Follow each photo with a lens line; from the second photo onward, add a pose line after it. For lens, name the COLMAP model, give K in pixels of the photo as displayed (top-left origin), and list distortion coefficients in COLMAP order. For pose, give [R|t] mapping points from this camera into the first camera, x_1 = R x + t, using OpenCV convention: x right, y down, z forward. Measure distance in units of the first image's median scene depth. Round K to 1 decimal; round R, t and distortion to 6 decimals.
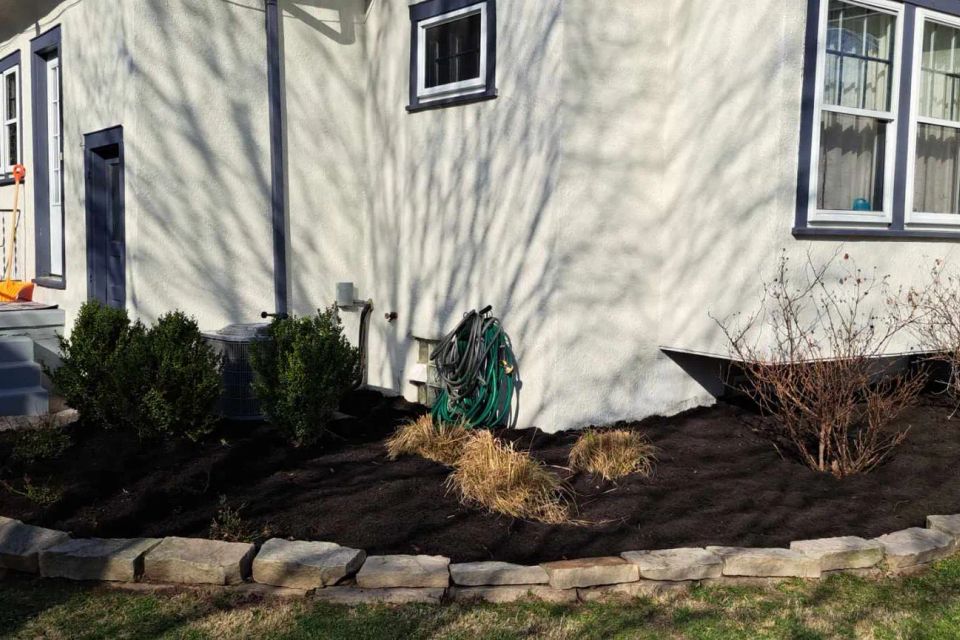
lens RADIAL K [[1082.9, 0, 480.0], [0, 1082.9, 320.0], [0, 0, 1]] dist [0.190468, 0.012961]
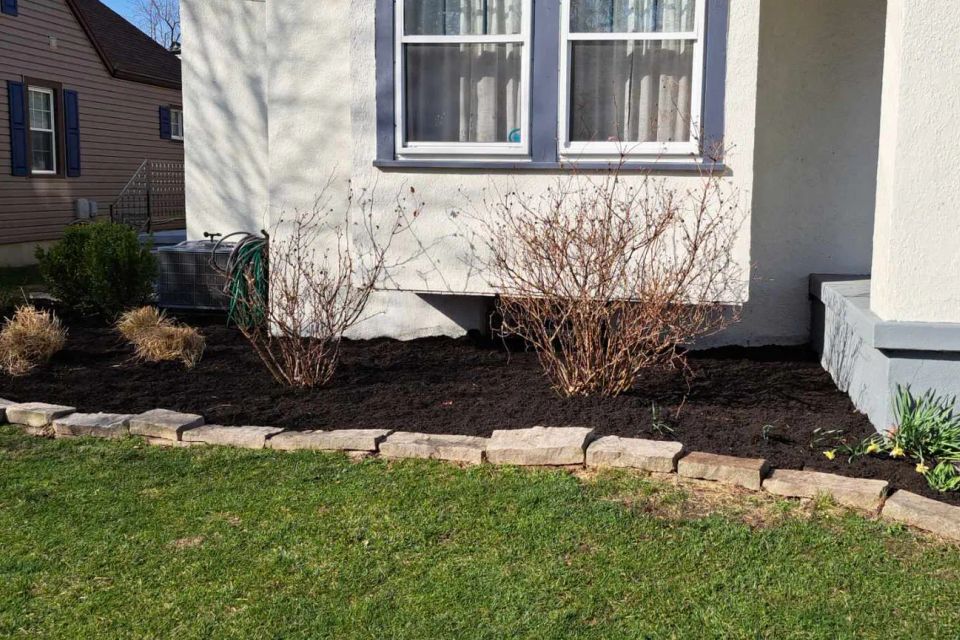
lens RADIAL K [[1082.9, 0, 480.0], [0, 1082.9, 320.0], [0, 0, 1]] dist [0.190468, 0.012961]
pose [[0.644323, 0.085446, -0.759965, 1.014700], [-0.059921, 0.996324, 0.061218, -0.001386], [0.762402, 0.006094, 0.647075, 0.361068]]
